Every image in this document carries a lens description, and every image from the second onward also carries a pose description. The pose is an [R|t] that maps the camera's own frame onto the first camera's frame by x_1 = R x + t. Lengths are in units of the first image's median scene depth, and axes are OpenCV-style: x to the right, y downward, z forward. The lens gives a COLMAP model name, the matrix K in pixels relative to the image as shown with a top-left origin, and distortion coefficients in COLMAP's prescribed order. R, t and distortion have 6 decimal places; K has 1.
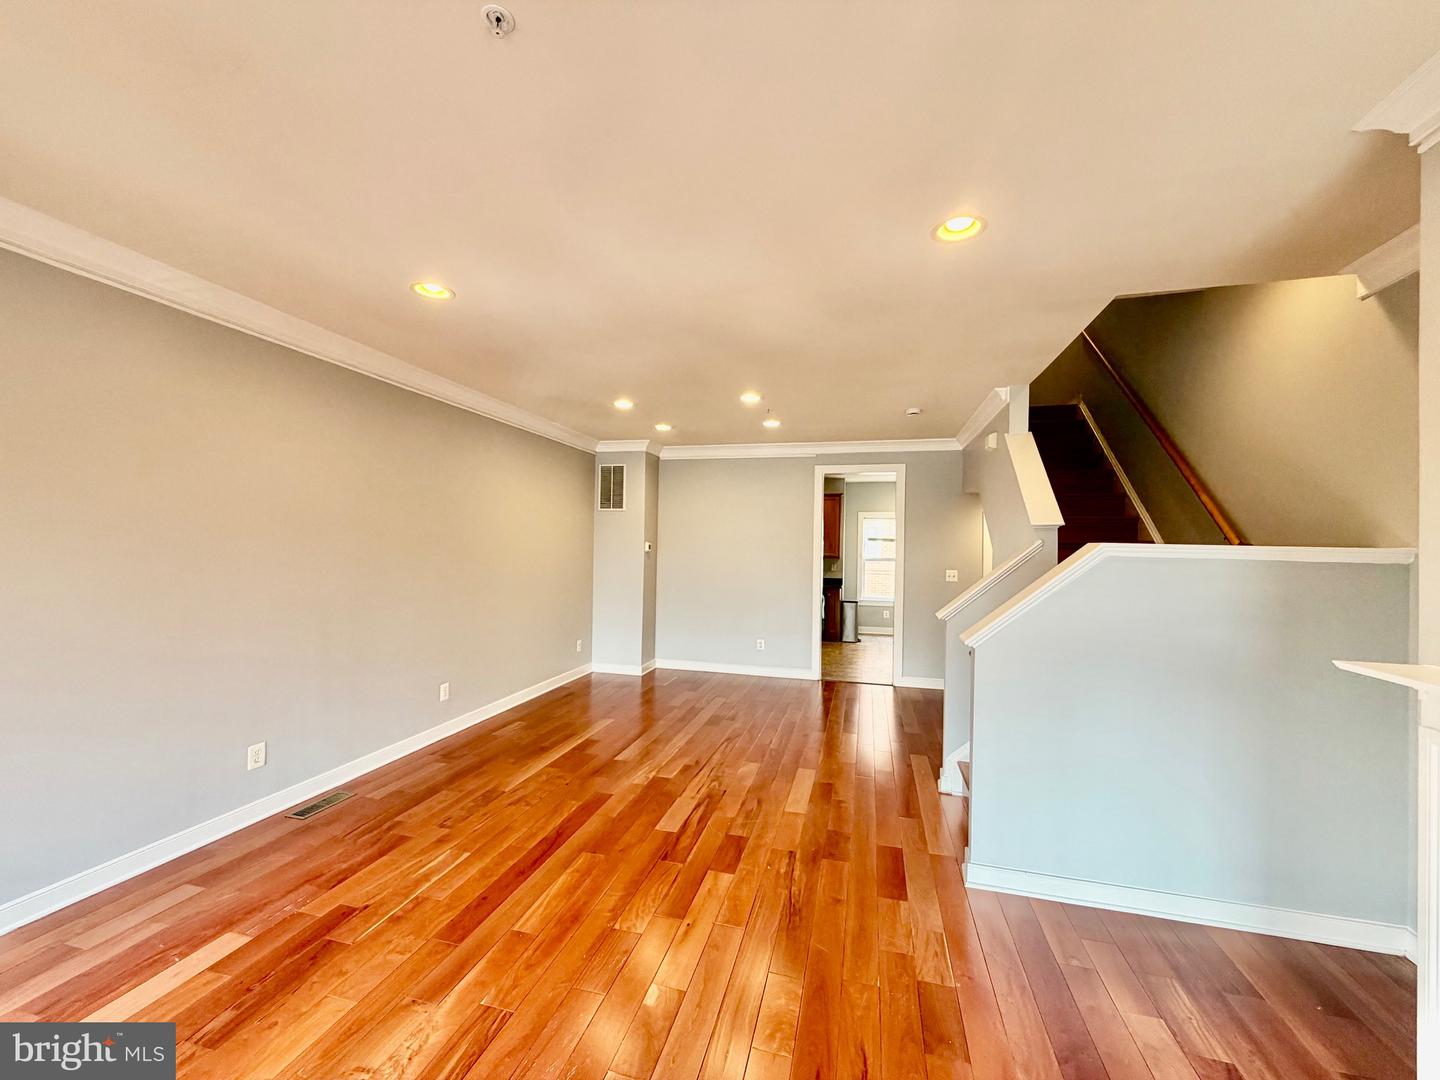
lens RADIAL K [[573.8, 0, 718.9], [0, 573.8, 537.1], [0, 0, 1]] dist [-0.002191, 0.001071]
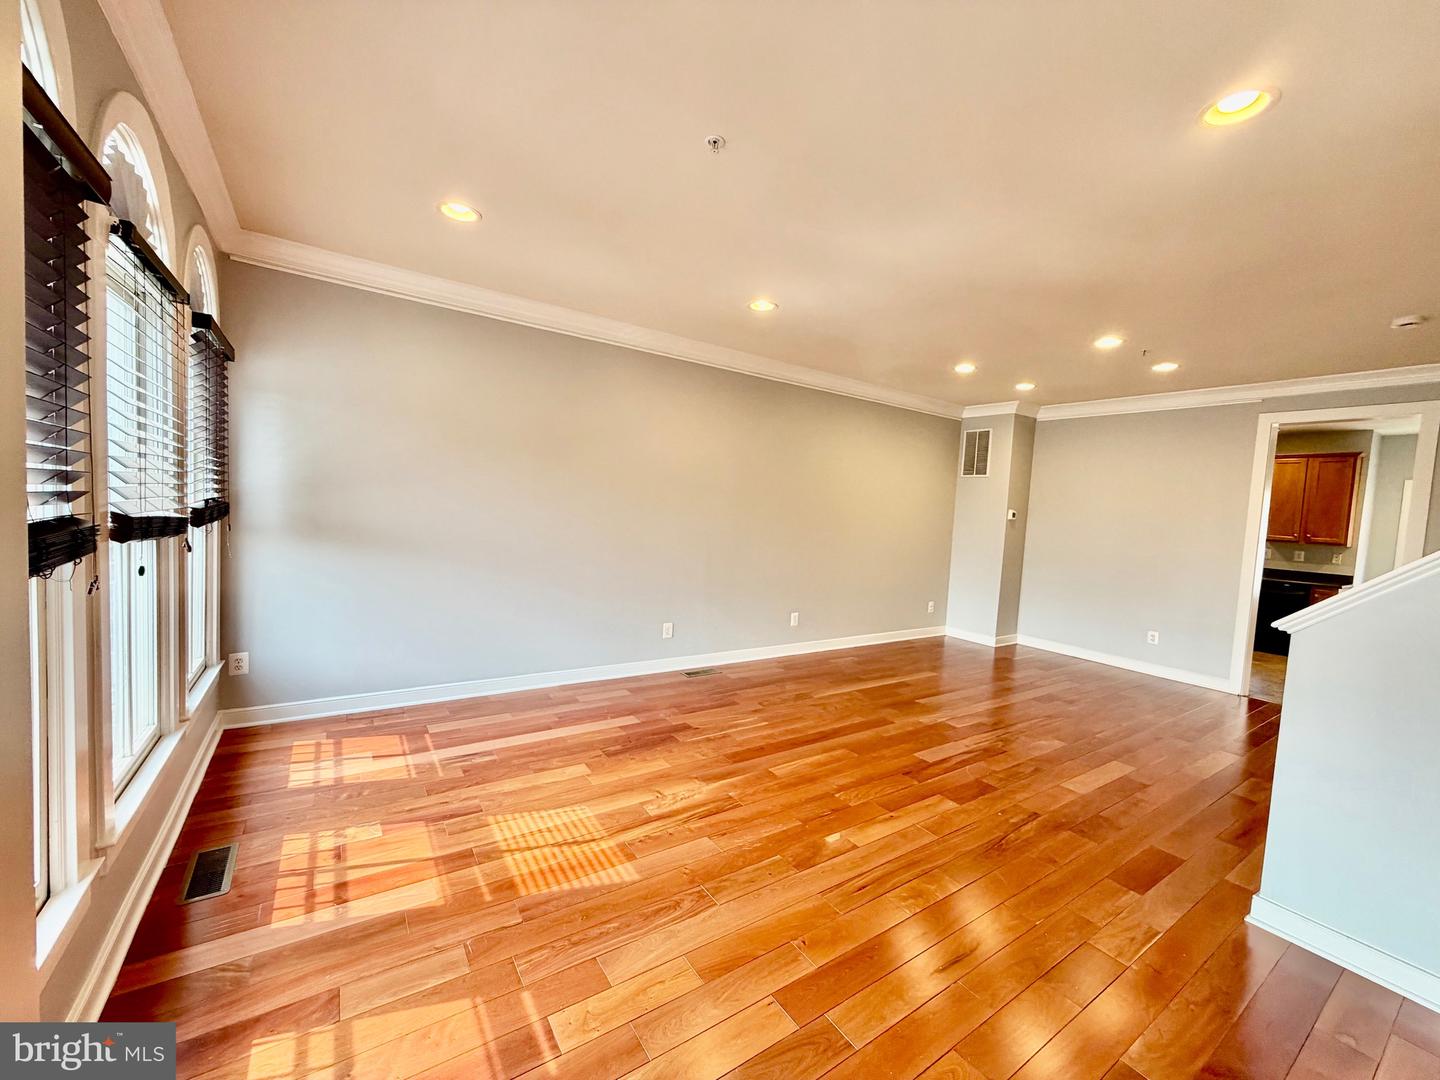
lens RADIAL K [[573.8, 0, 716.7], [0, 573.8, 536.5], [0, 0, 1]] dist [-0.002191, 0.001071]
pose [[0.749993, 0.059644, -0.658751, 0.278024], [-0.031576, 0.998019, 0.054412, 0.033134], [0.660692, -0.020008, 0.750391, -0.073302]]
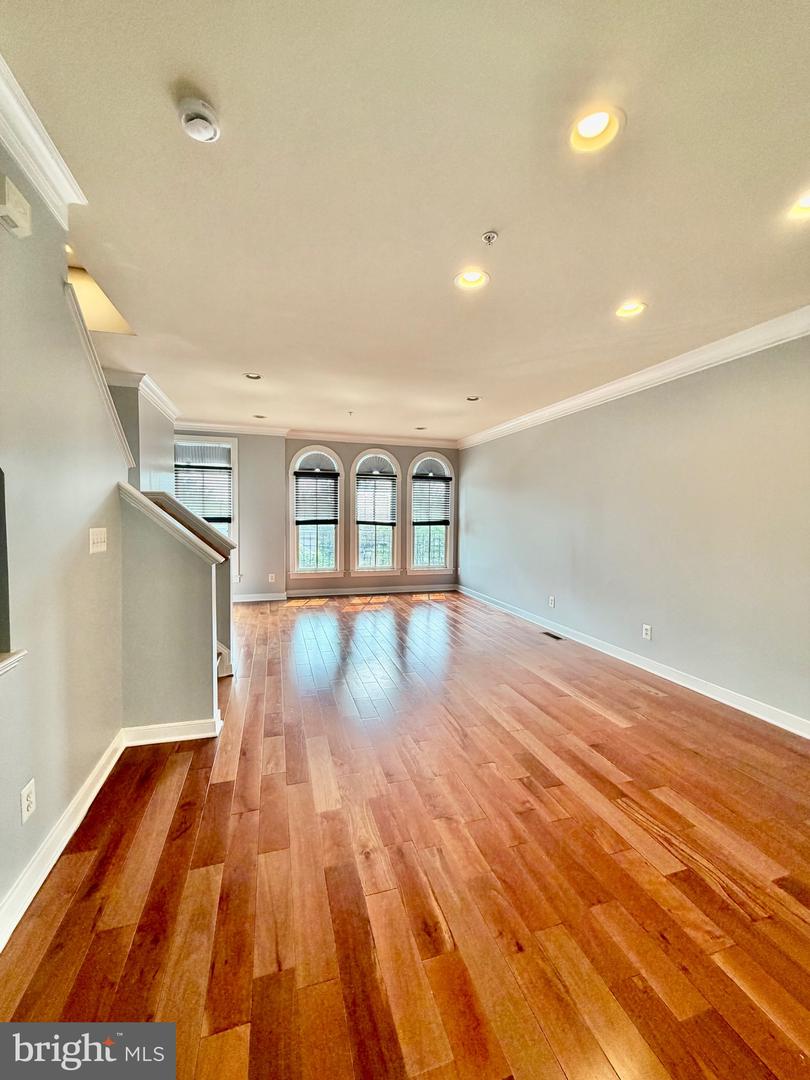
lens RADIAL K [[430.4, 0, 400.6], [0, 430.4, 535.8], [0, 0, 1]] dist [-0.002191, 0.001071]
pose [[-0.855553, -0.003730, -0.517701, 0.544361], [-0.020482, 0.999435, 0.026647, 0.075965], [0.517309, 0.033401, -0.855147, 1.942265]]
